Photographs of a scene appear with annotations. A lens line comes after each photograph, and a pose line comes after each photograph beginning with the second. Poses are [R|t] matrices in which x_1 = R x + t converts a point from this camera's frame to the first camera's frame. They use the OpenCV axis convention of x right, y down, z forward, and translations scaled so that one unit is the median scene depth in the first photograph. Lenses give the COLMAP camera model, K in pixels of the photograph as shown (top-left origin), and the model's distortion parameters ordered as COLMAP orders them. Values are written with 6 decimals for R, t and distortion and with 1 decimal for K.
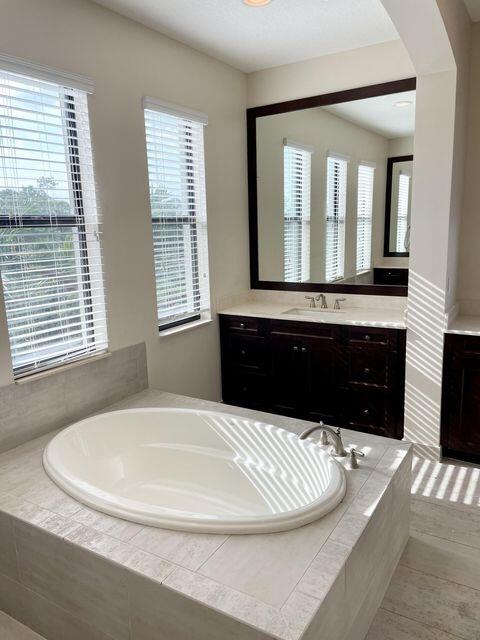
lens RADIAL K [[481.6, 0, 239.6], [0, 481.6, 322.4], [0, 0, 1]] dist [0.051439, -0.068688]
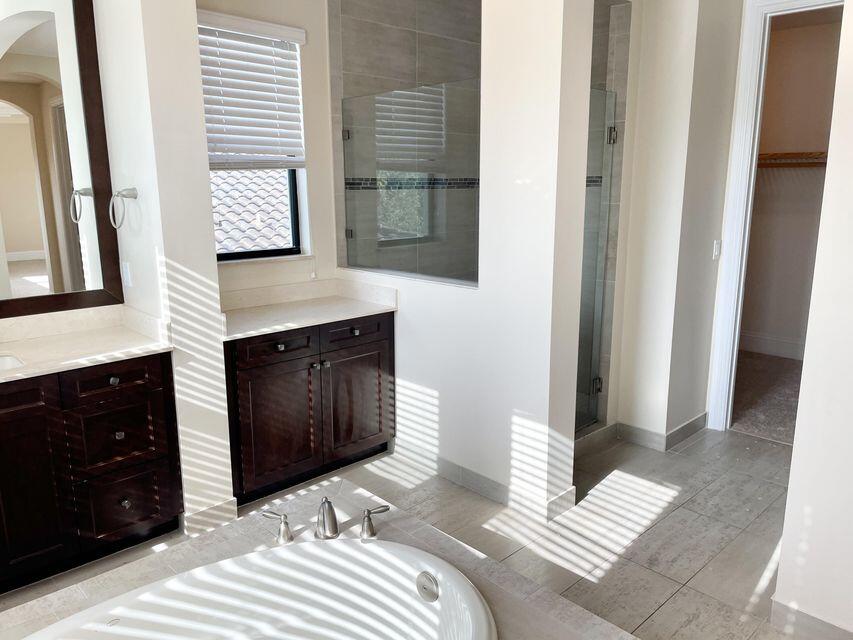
lens RADIAL K [[641.9, 0, 425.6], [0, 641.9, 317.3], [0, 0, 1]] dist [0.051439, -0.068688]
pose [[0.238041, -0.167477, 0.956707, -0.403936], [0.179329, 0.975664, 0.126177, -0.076993], [-0.954556, 0.141531, 0.262281, 0.438208]]
